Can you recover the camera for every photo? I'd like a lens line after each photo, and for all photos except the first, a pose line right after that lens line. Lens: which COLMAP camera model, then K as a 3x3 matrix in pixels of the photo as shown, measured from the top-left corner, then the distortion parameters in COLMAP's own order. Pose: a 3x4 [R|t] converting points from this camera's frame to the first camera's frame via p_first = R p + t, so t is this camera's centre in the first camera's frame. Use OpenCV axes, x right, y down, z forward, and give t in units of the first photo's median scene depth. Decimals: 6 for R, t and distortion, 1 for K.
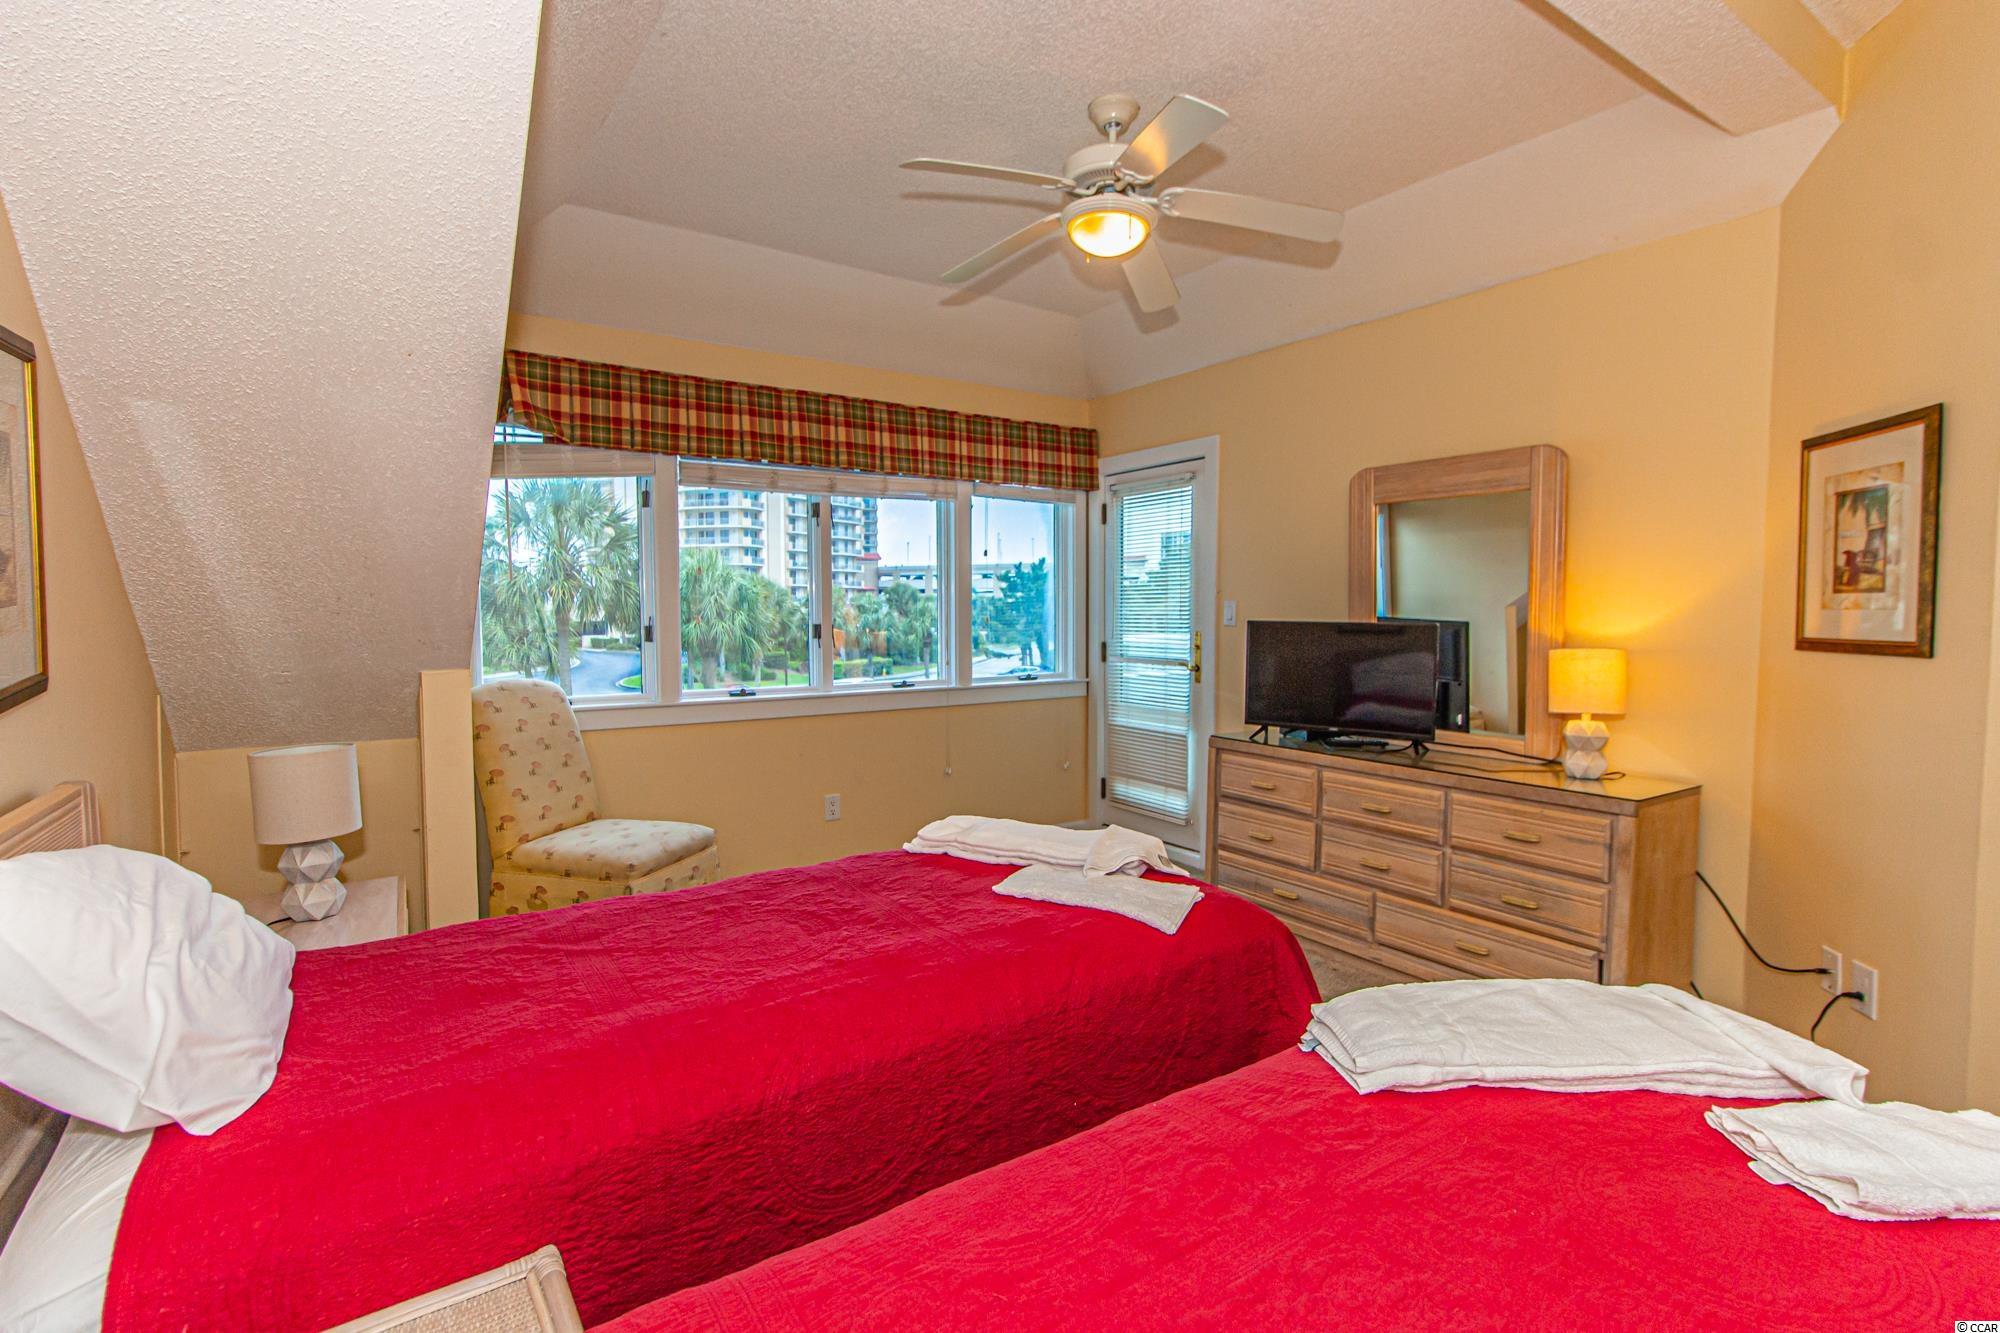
lens RADIAL K [[918.7, 0, 991.8], [0, 918.7, 659.2], [0, 0, 1]] dist [0.004666, 0.000967]
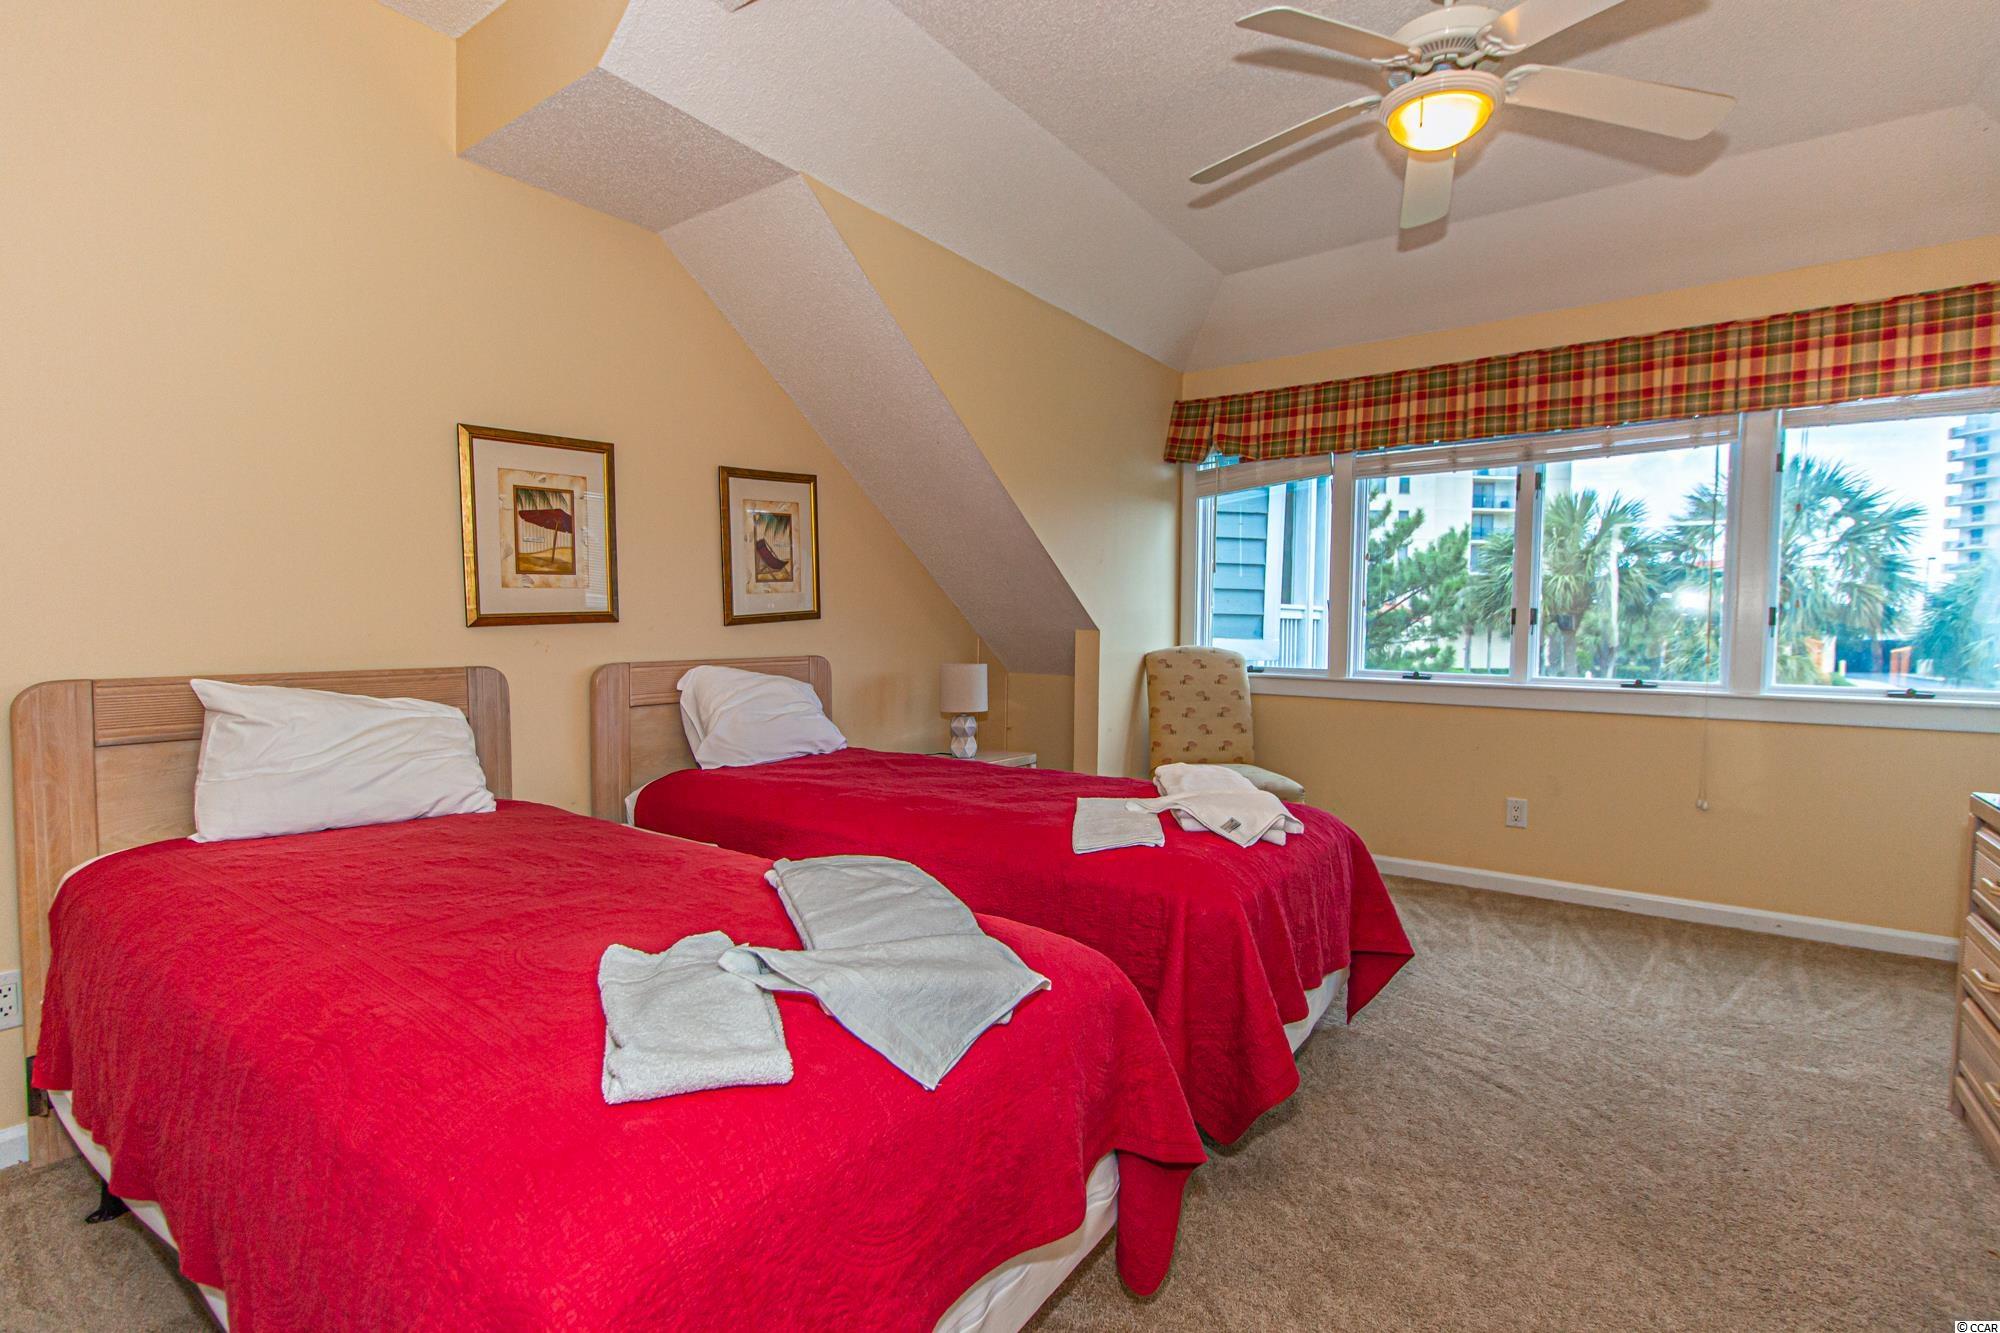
lens RADIAL K [[918.7, 0, 991.8], [0, 918.7, 659.2], [0, 0, 1]] dist [0.004666, 0.000967]
pose [[0.341657, 0.050934, -0.938444, 0.565356], [-0.051176, 0.998057, 0.035538, 0.007607], [0.938430, 0.035884, 0.343600, 0.235326]]
